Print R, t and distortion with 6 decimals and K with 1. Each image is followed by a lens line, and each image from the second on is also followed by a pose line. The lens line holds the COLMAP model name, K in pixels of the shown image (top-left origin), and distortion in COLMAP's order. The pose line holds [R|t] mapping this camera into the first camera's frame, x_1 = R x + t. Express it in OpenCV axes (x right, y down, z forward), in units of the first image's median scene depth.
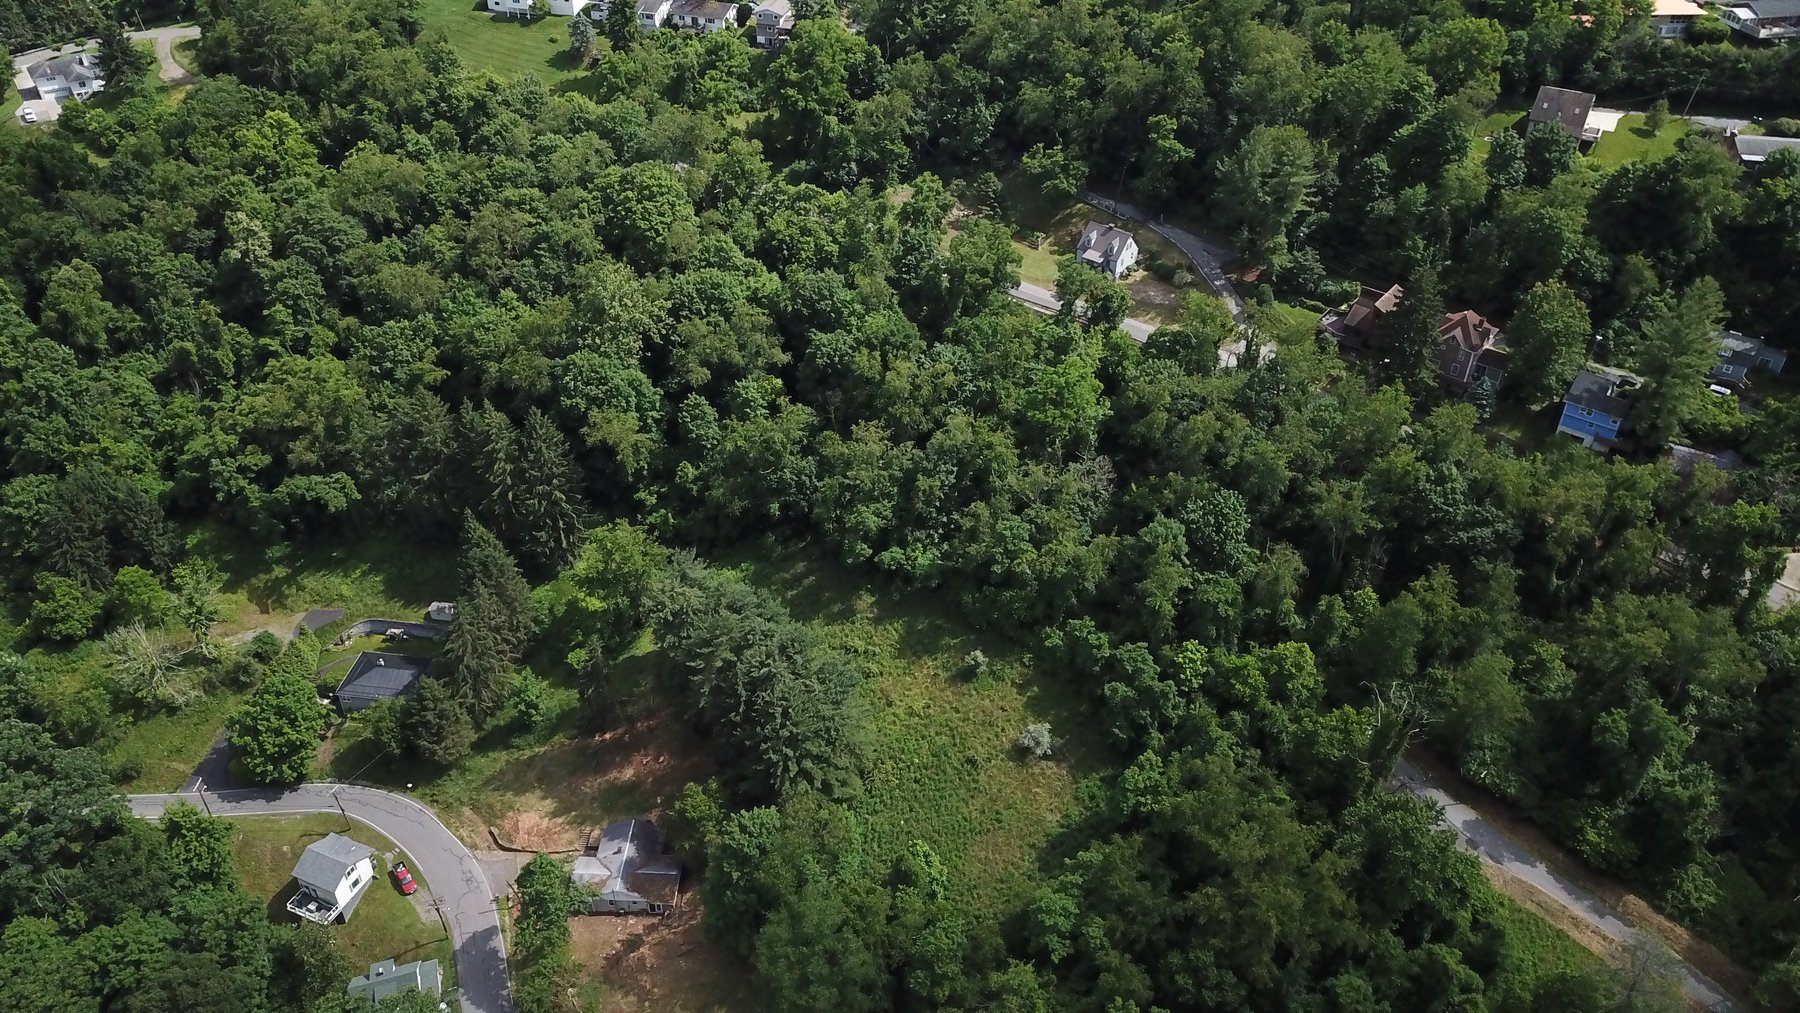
lens RADIAL K [[1386.5, 0, 900.0], [0, 1386.5, 506.5], [0, 0, 1]] dist [0.000392, 0.001998]
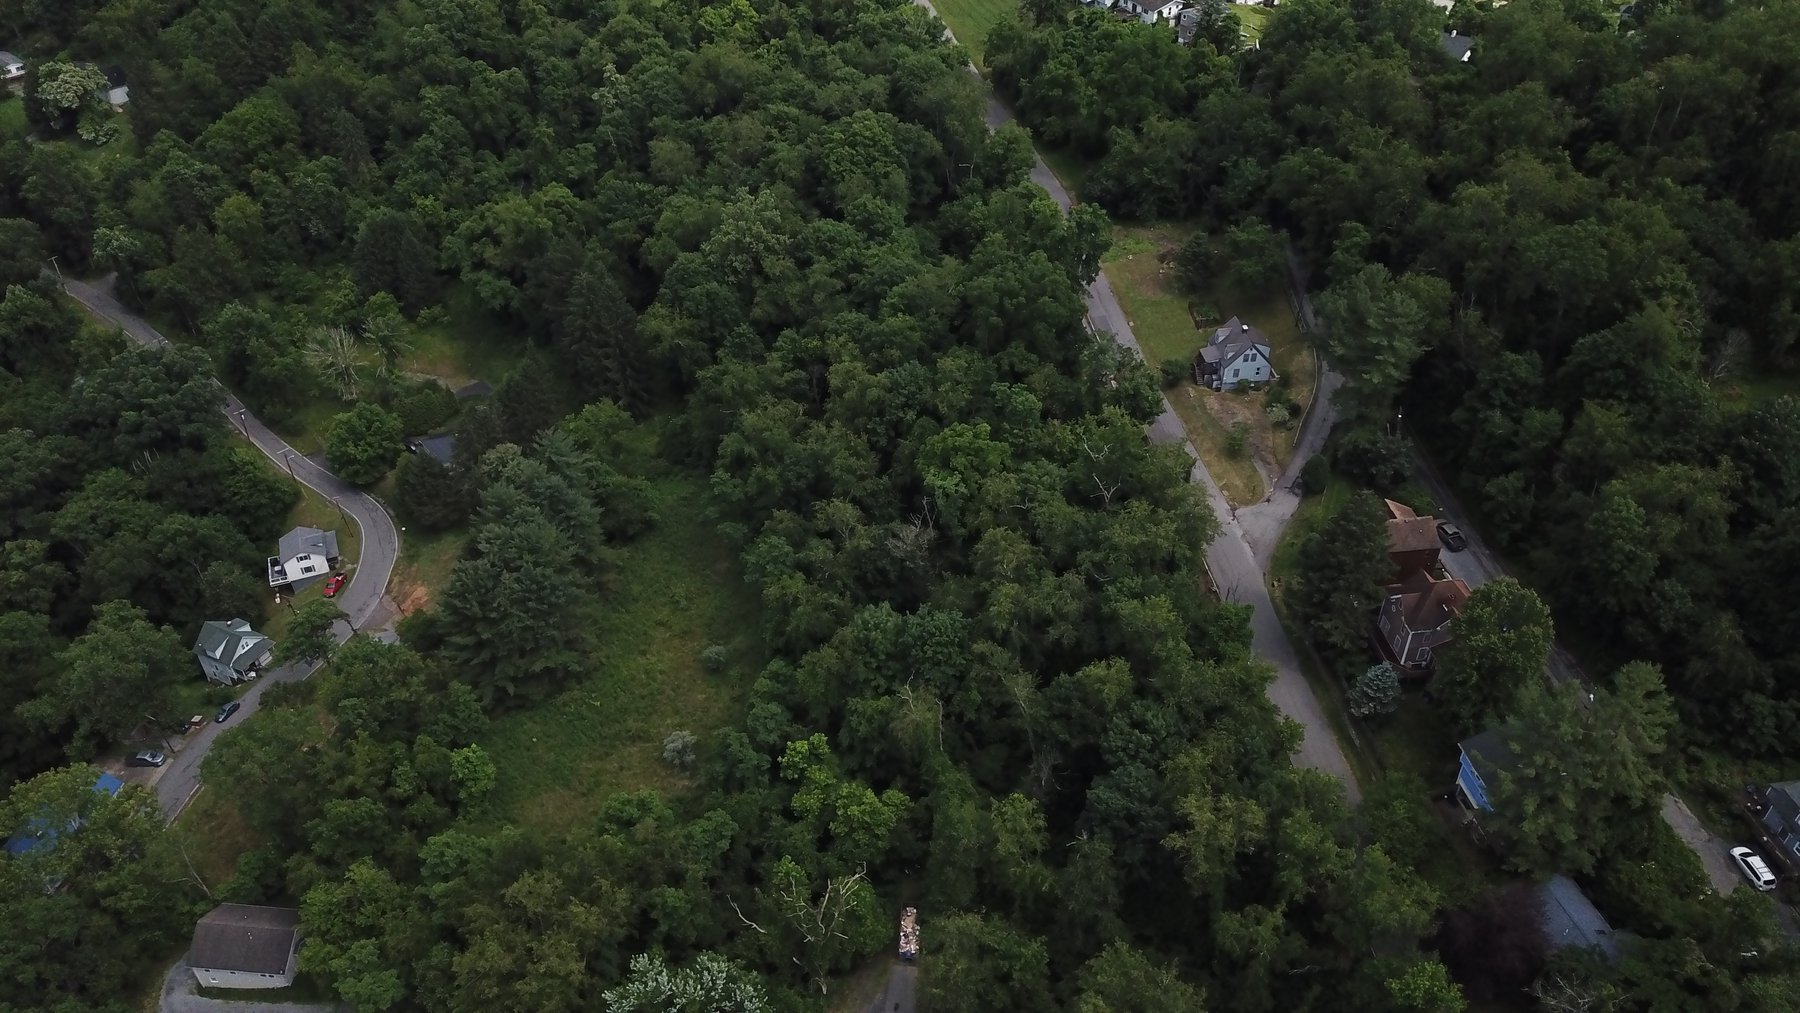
lens RADIAL K [[1395.0, 0, 900.0], [0, 1395.0, 506.5], [0, 0, 1]] dist [0.007366, 0.000611]
pose [[0.710161, 0.417300, -0.567038, 0.582756], [-0.406719, 0.900584, 0.153390, -0.165141], [0.574675, 0.121693, 0.809283, 0.228673]]
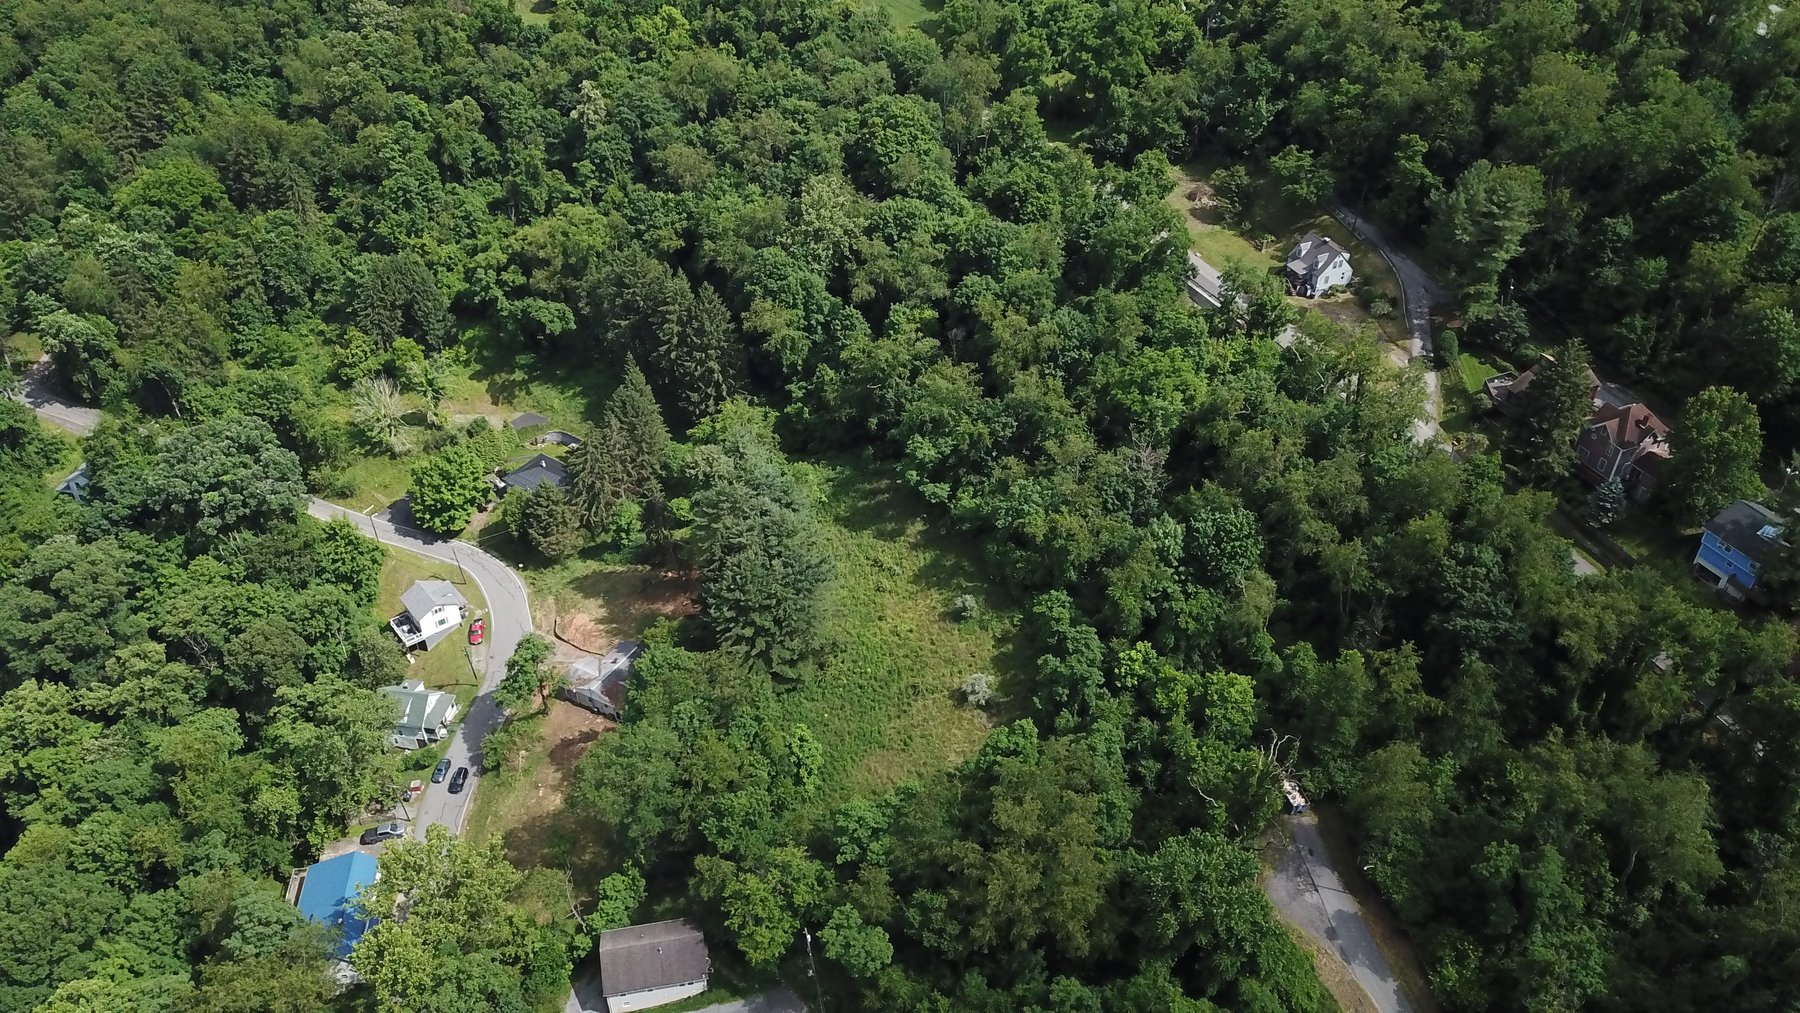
lens RADIAL K [[1395.0, 0, 900.0], [0, 1395.0, 506.5], [0, 0, 1]] dist [0.007366, 0.000611]
pose [[0.885378, 0.272326, -0.376755, 0.334929], [-0.269075, 0.961097, 0.062374, -0.008612], [0.379085, 0.046151, 0.924210, 0.013292]]
